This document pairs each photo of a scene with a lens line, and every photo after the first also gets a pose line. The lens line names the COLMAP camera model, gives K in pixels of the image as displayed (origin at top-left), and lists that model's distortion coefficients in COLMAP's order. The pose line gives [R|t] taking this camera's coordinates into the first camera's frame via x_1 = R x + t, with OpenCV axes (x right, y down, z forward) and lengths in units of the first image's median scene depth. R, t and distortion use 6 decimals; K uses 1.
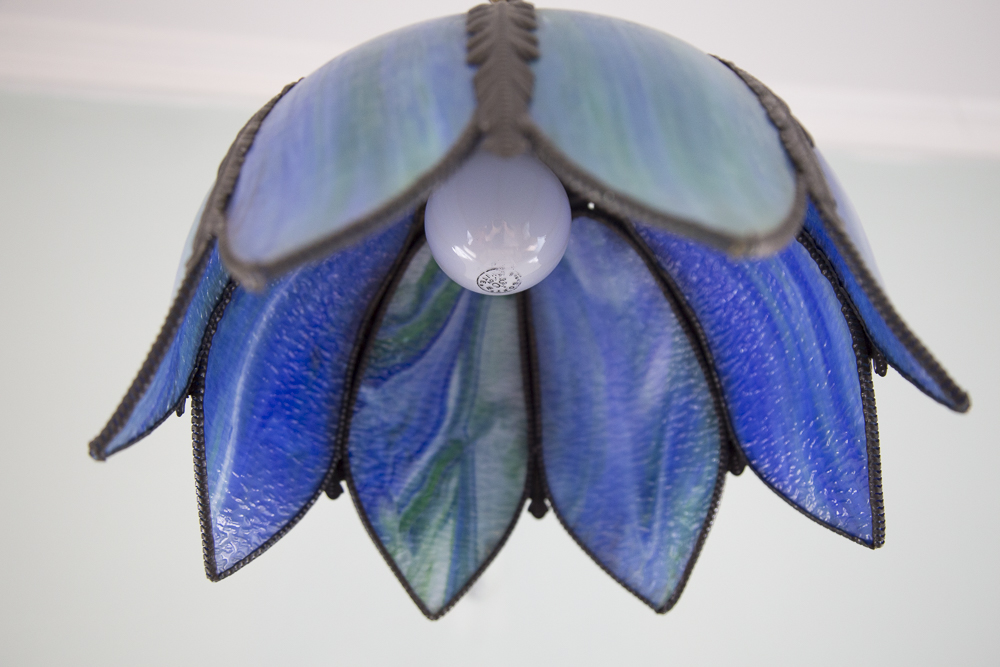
lens RADIAL K [[1032.5, 0, 501.0], [0, 1032.5, 335.3], [0, 0, 1]] dist [0.002211, 0.000000]
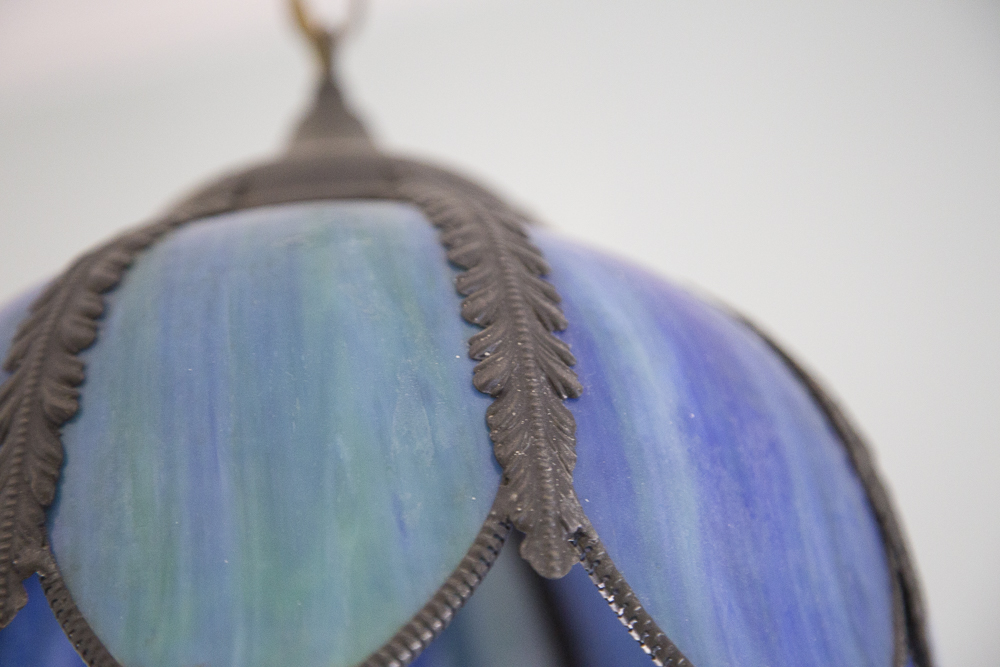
lens RADIAL K [[2522.4, 0, 509.2], [0, 2522.4, 333.8], [0, 0, 1]] dist [0.342719, 0.000000]
pose [[0.911897, -0.214002, -0.350209, 0.554620], [0.244240, 0.968715, 0.044016, -0.204048], [0.329834, -0.125673, 0.935637, -0.278626]]
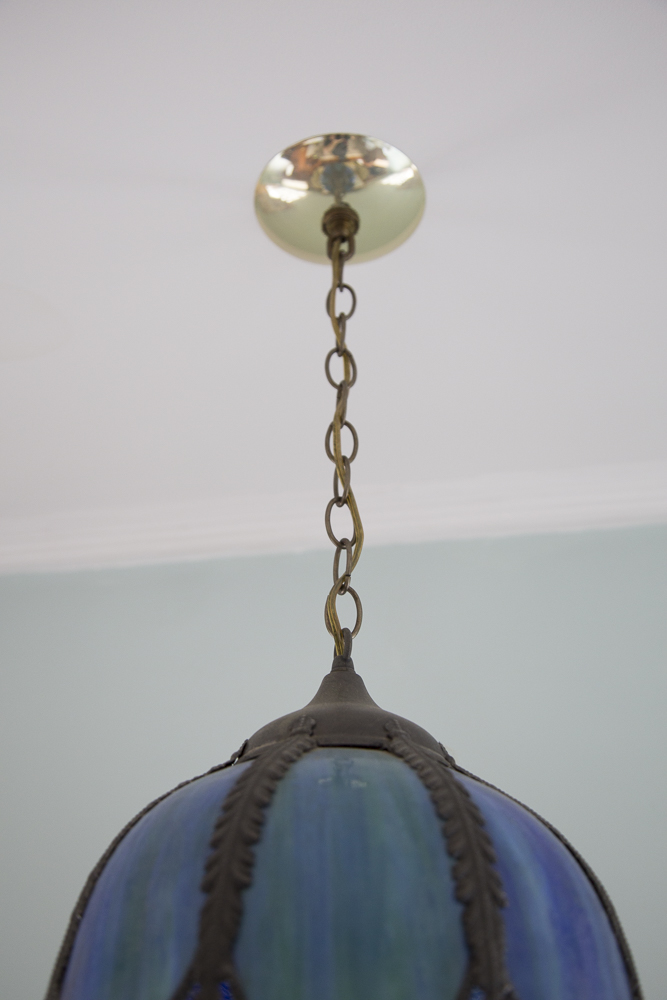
lens RADIAL K [[1037.3, 0, 330.9], [0, 1037.3, 493.2], [0, 0, 1]] dist [-0.019114, 0.000000]
pose [[0.949671, -0.127418, -0.286164, 0.357481], [0.115611, 0.991608, -0.057857, -0.422840], [0.291134, 0.021861, 0.956432, -0.140419]]
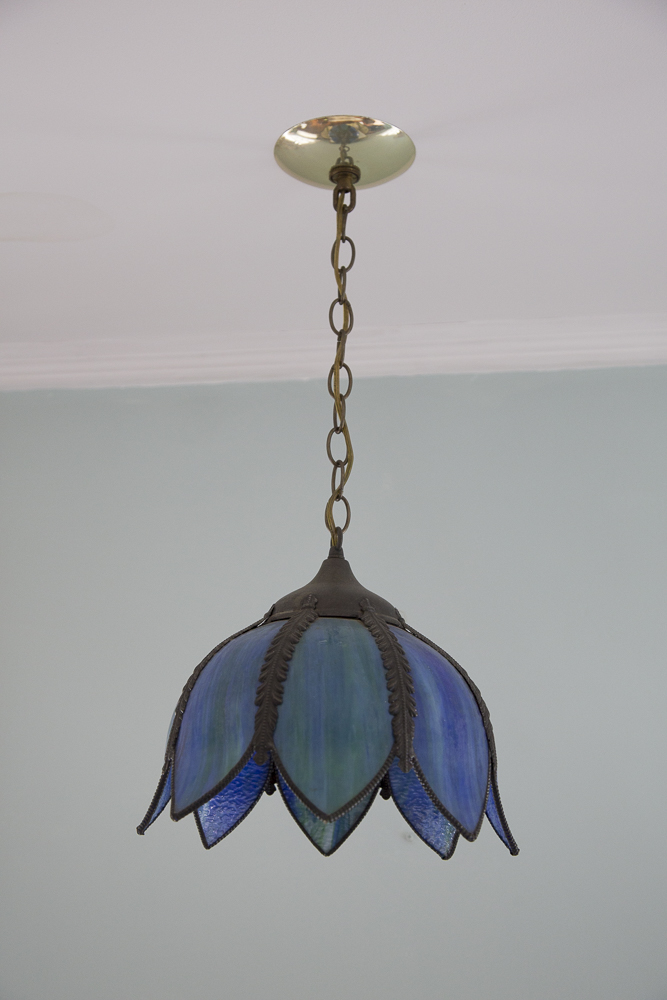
lens RADIAL K [[1439.3, 0, 336.2], [0, 1439.3, 506.6], [0, 0, 1]] dist [0.164982, 0.000000]
pose [[0.950363, -0.016966, -0.310682, 0.782234], [0.094818, 0.966810, 0.237250, -0.964980], [0.296345, -0.254931, 0.920429, -1.272273]]
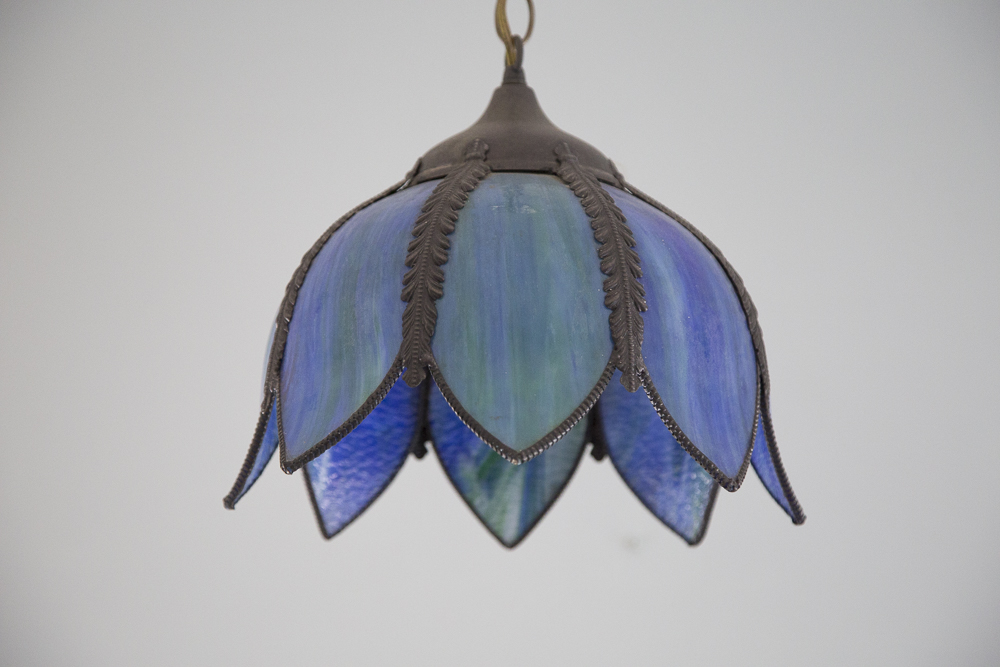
lens RADIAL K [[2651.9, 0, 500.6], [0, 2651.9, 333.9], [0, 0, 1]] dist [0.512013, 0.000000]
pose [[0.952481, -0.014311, -0.304263, 0.882702], [0.118581, 0.937515, 0.327116, -0.992956], [0.280570, -0.347651, 0.894661, -1.732084]]
